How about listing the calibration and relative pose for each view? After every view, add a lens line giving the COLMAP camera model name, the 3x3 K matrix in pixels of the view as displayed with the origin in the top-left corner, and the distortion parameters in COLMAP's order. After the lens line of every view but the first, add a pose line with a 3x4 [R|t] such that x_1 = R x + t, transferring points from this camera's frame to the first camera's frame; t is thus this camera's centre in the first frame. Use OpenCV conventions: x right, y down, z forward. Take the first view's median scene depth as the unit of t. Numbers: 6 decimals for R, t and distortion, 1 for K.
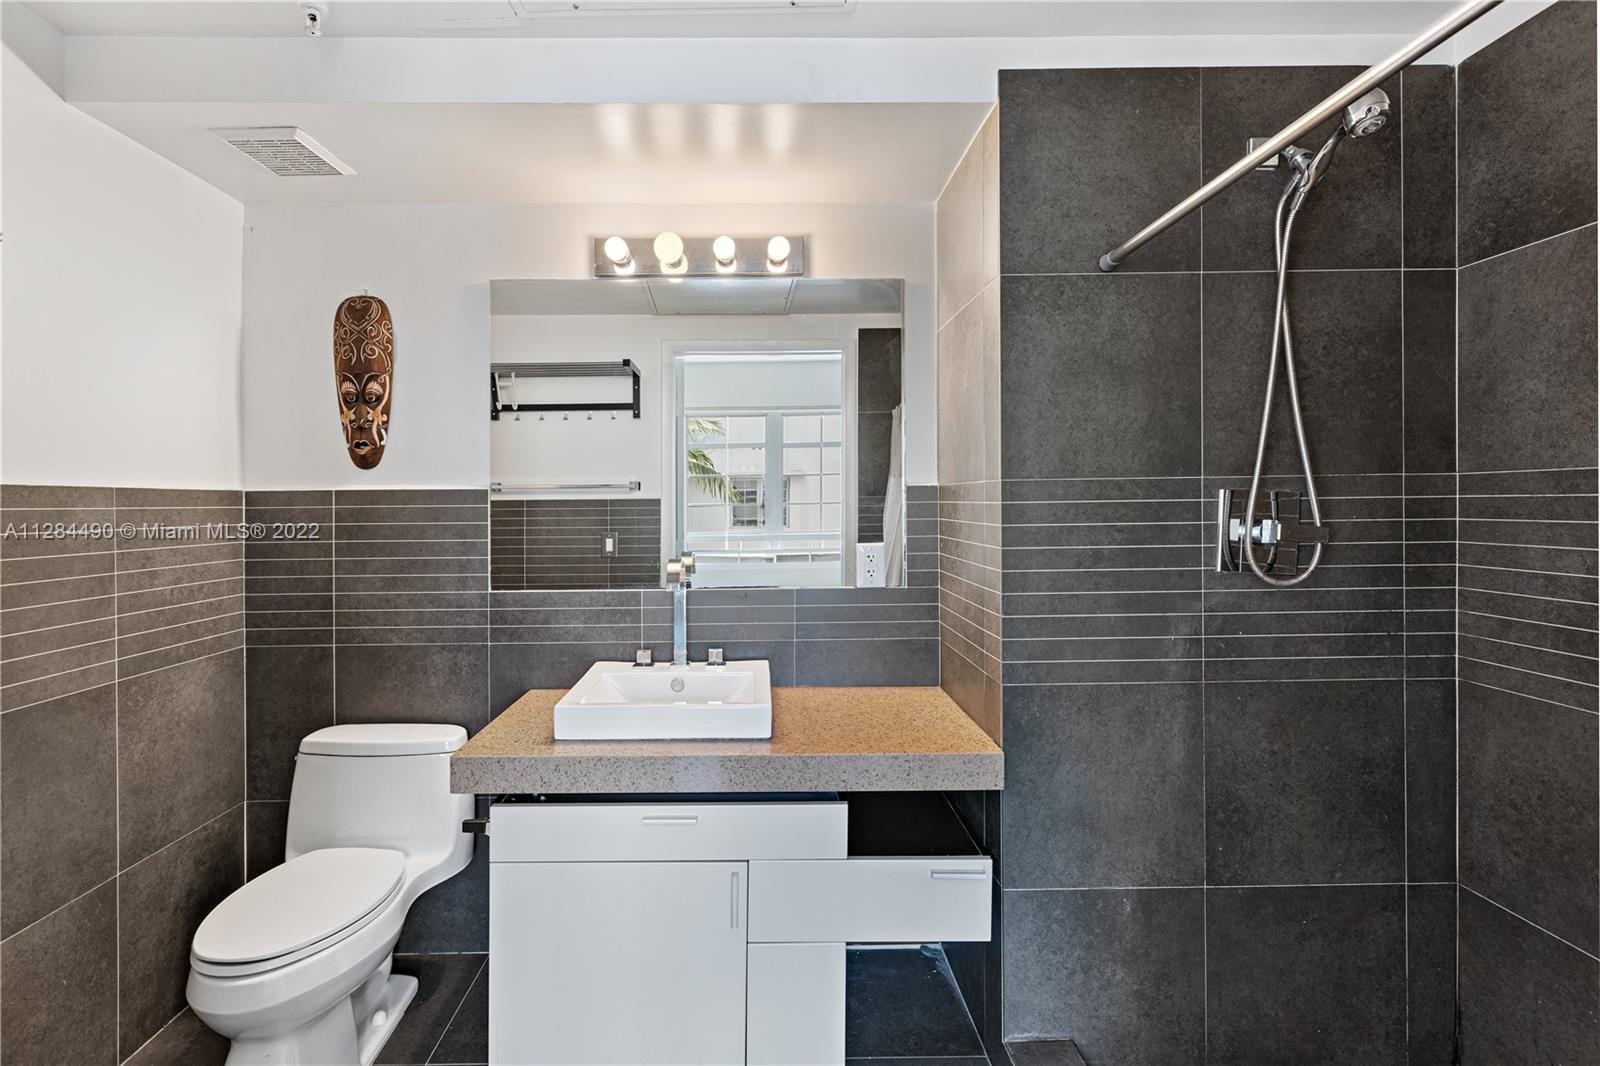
lens RADIAL K [[721.7, 0, 798.2], [0, 721.7, 516.5], [0, 0, 1]] dist [-0.000460, 0.001412]
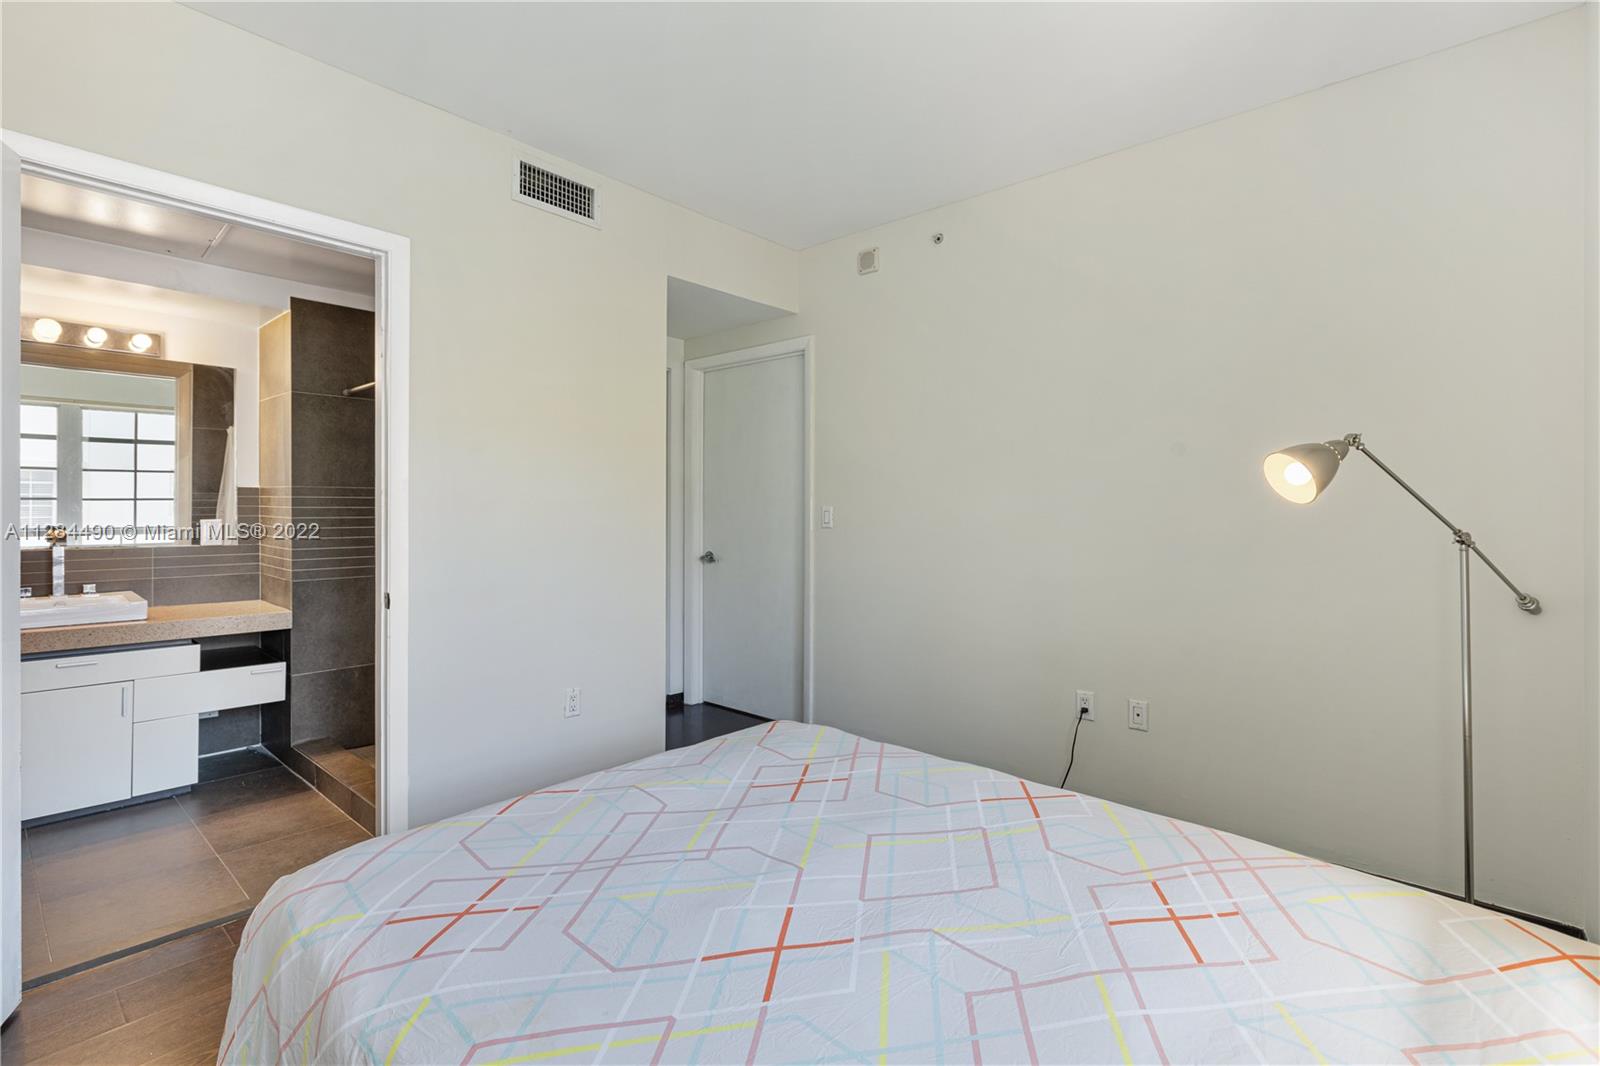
lens RADIAL K [[721.7, 0, 789.5], [0, 721.7, 512.4], [0, 0, 1]] dist [-0.000460, 0.001412]
pose [[0.700074, 0.003763, 0.714060, -0.215062], [0.003333, 0.999958, -0.008537, 0.049912], [-0.714062, 0.008356, 0.700033, -1.561132]]
